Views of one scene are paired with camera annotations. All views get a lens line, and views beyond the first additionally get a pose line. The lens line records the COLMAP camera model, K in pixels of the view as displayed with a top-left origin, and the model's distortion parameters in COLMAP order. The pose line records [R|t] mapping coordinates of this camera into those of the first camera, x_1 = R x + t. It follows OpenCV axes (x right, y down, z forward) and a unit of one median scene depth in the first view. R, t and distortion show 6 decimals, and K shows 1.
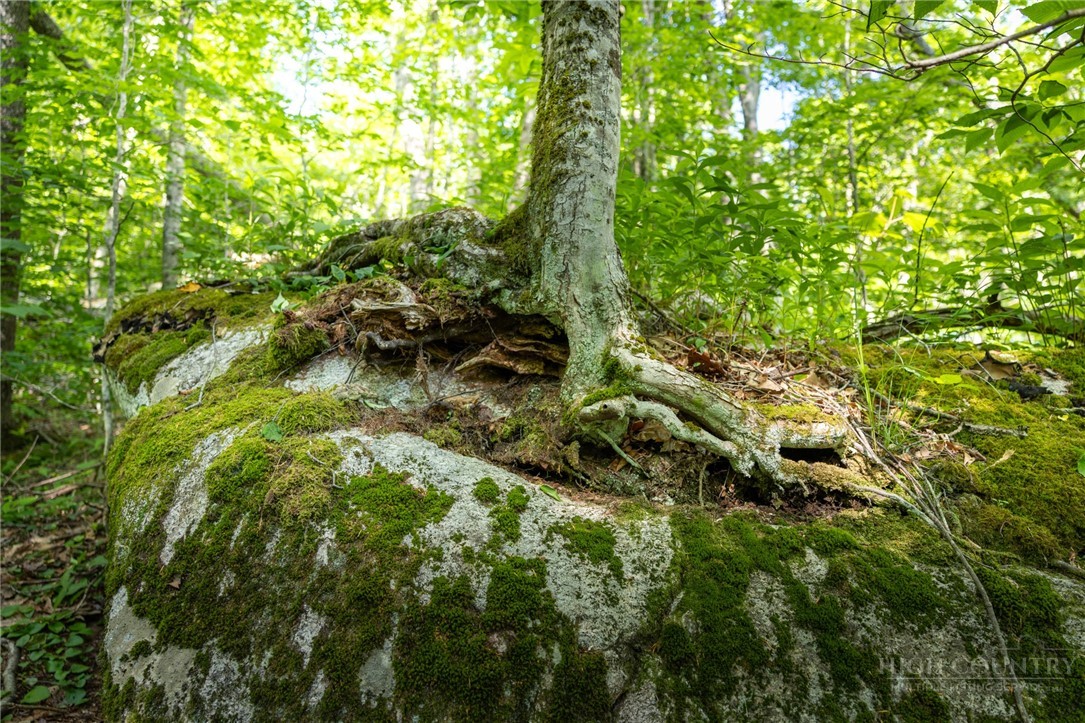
lens RADIAL K [[745.4, 0, 544.3], [0, 745.4, 361.9], [0, 0, 1]] dist [0.007521, -0.005077]
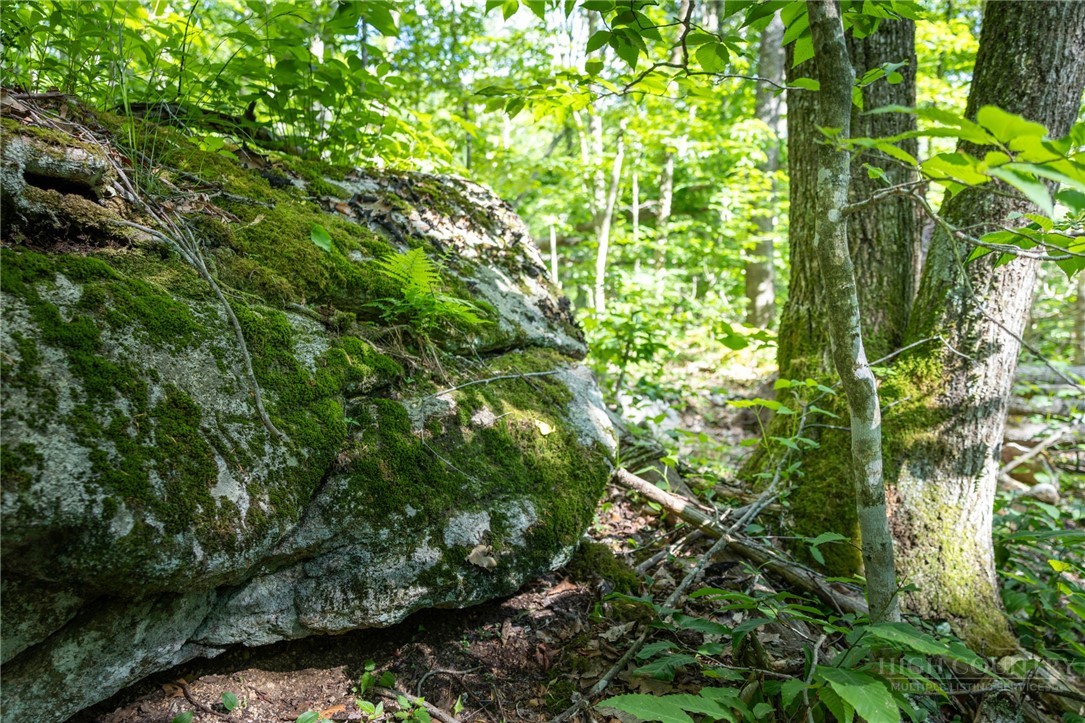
lens RADIAL K [[745.4, 0, 543.9], [0, 745.4, 361.4], [0, 0, 1]] dist [0.007521, -0.005077]
pose [[0.593064, -0.024940, 0.804769, -0.033502], [-0.104286, 0.988721, 0.107492, 0.195010], [-0.798373, -0.147676, 0.583774, -0.024898]]
